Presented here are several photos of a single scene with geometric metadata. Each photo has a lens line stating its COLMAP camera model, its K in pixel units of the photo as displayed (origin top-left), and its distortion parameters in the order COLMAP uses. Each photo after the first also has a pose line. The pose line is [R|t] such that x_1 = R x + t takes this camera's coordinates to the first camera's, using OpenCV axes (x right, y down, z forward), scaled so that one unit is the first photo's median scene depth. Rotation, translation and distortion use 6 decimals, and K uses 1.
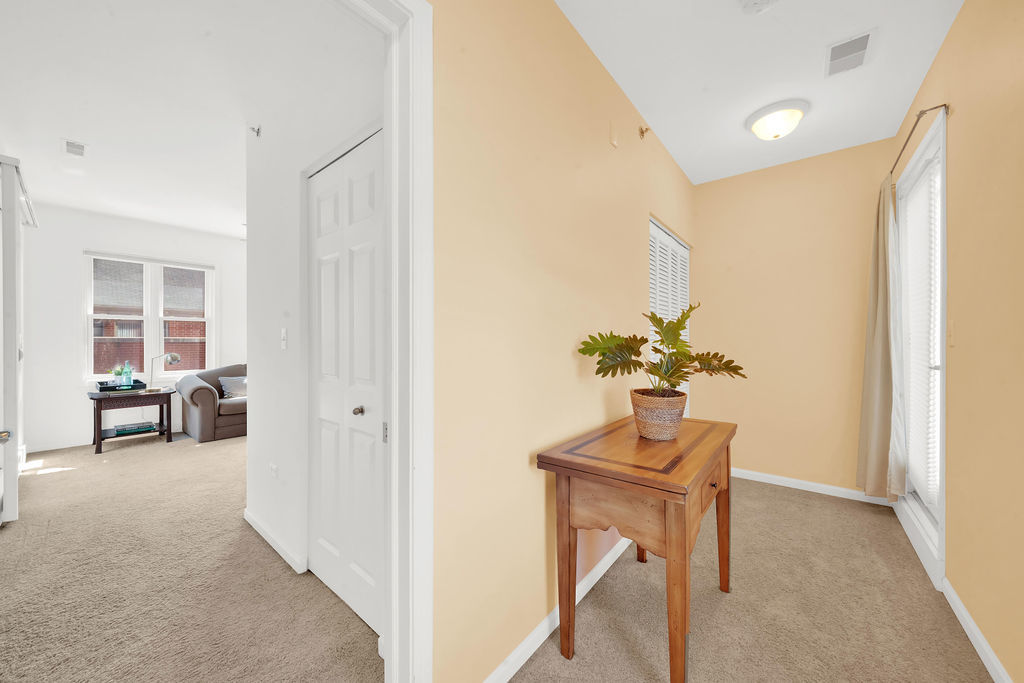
lens RADIAL K [[365.2, 0, 512.0], [0, 365.2, 341.5], [0, 0, 1]] dist [-0.024394, 0.000139]
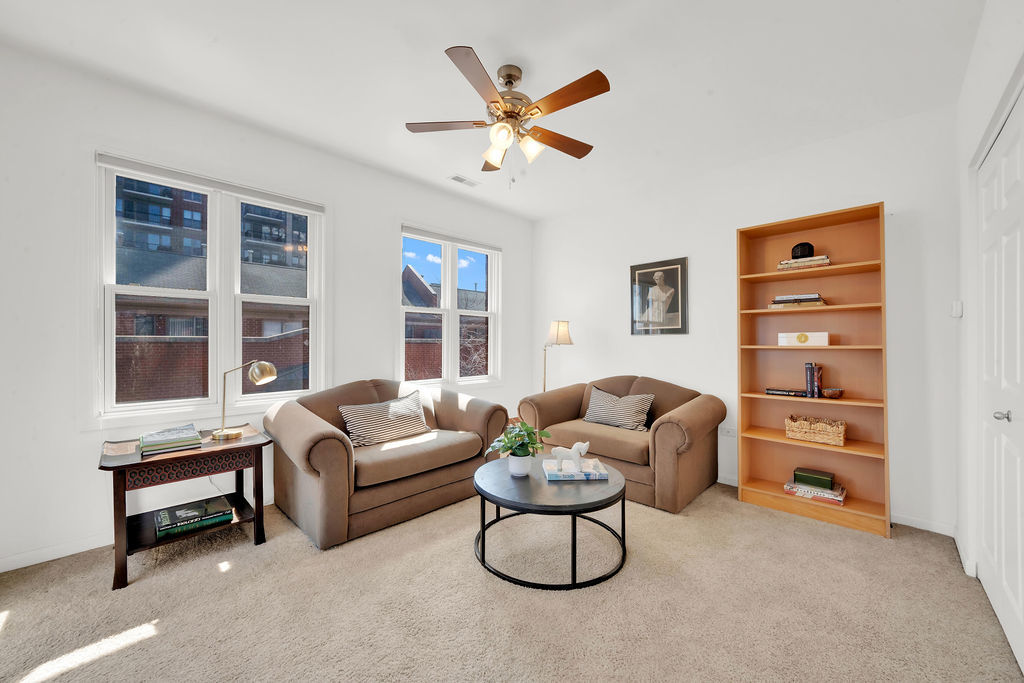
lens RADIAL K [[365.2, 0, 512.0], [0, 365.2, 341.5], [0, 0, 1]] dist [-0.024394, 0.000139]
pose [[0.998000, 0.005268, -0.062988, -0.572113], [-0.005315, 0.999986, -0.000572, 0.001287], [0.062984, 0.000906, 0.998014, 0.516589]]
